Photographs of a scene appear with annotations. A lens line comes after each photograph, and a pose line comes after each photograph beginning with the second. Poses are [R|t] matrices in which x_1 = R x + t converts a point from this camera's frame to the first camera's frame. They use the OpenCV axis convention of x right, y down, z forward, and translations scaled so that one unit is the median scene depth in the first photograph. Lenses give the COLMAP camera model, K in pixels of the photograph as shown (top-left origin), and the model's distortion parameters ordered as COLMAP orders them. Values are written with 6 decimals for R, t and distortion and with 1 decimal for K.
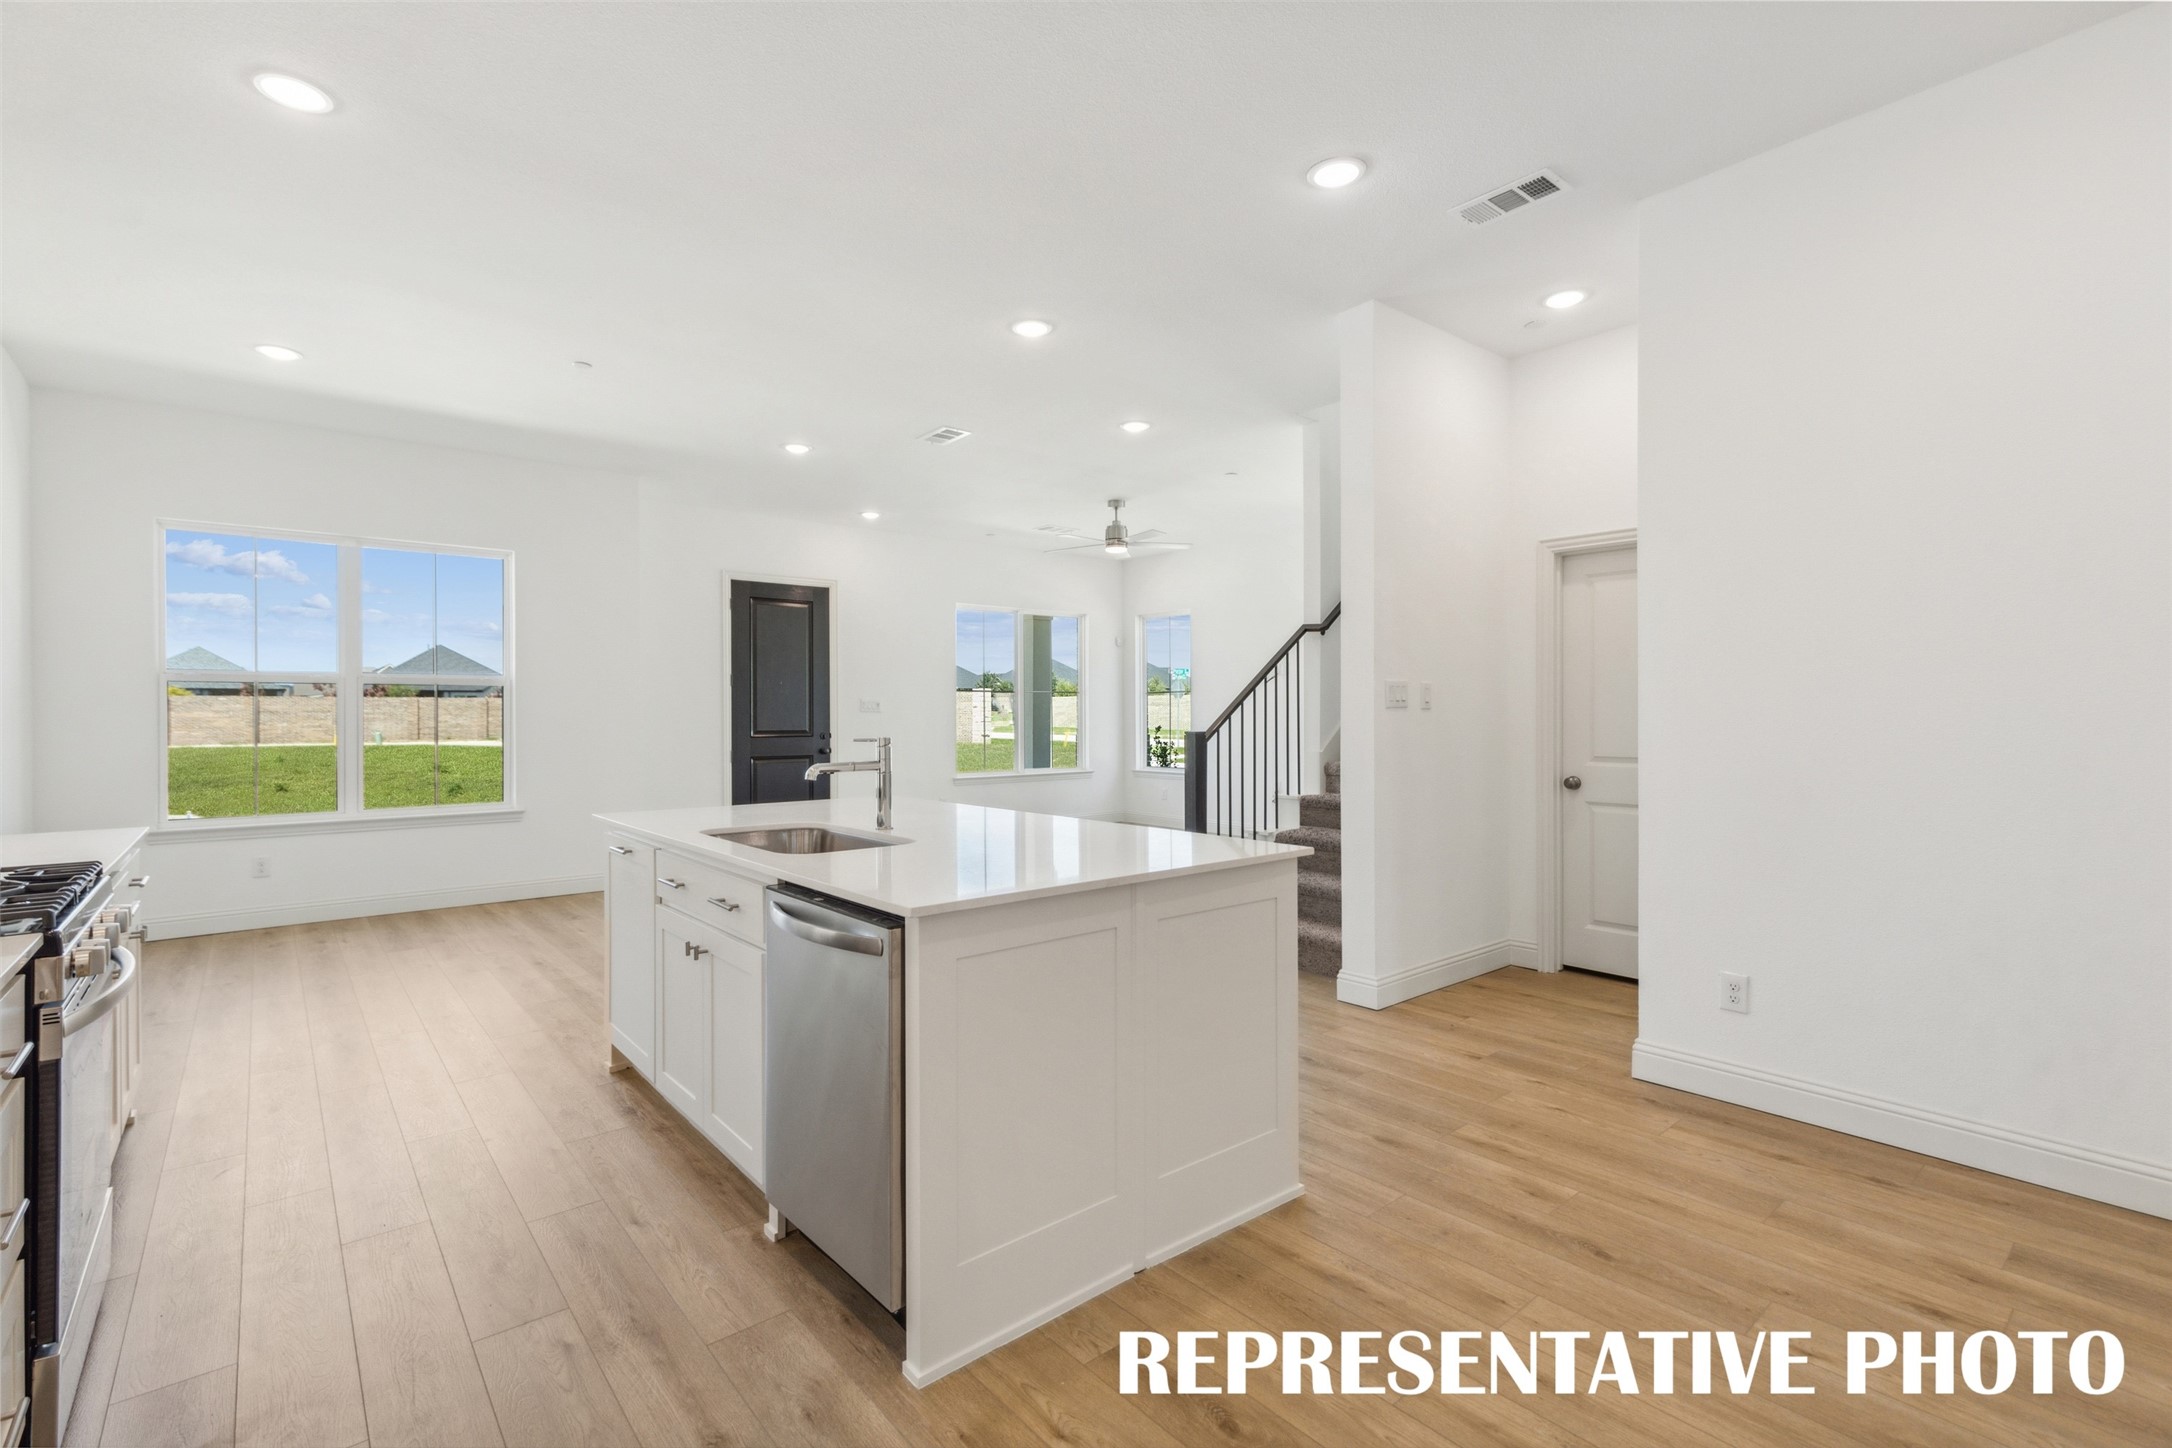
lens RADIAL K [[970.2, 0, 1078.3], [0, 970.2, 711.1], [0, 0, 1]] dist [0.000723, 0.000398]
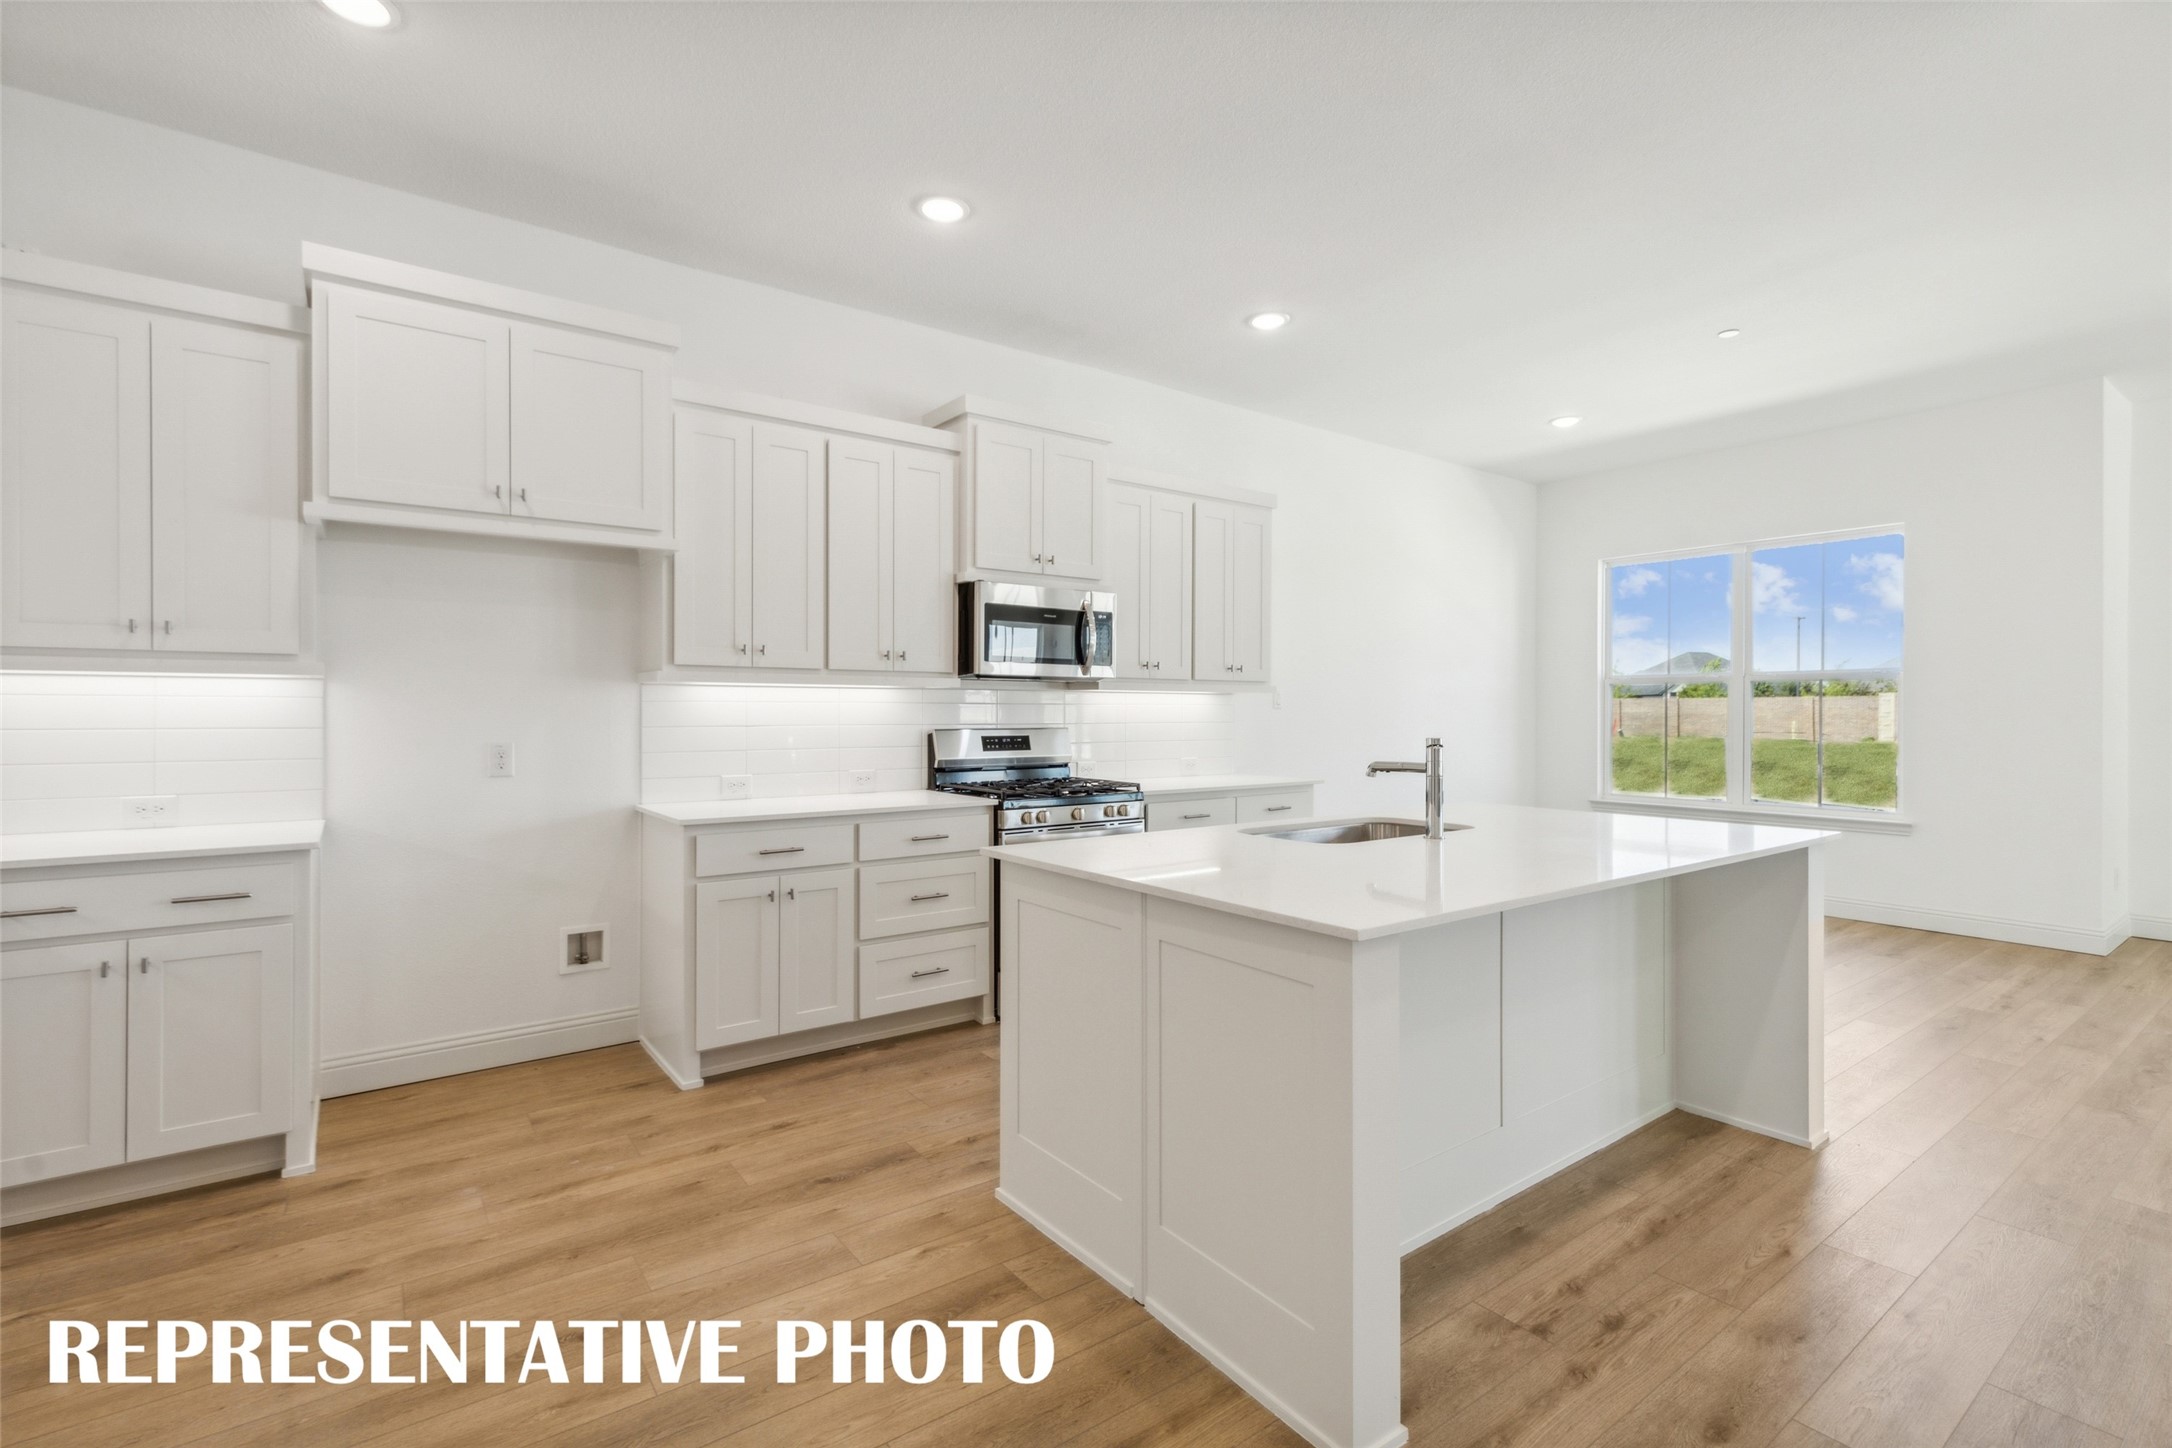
lens RADIAL K [[970.2, 0, 1078.3], [0, 970.2, 711.1], [0, 0, 1]] dist [0.000723, 0.000398]
pose [[-0.067731, -0.001328, -0.997703, 0.731647], [0.005765, 0.999982, -0.001722, 0.001118], [0.997687, -0.005869, -0.067722, 0.728148]]
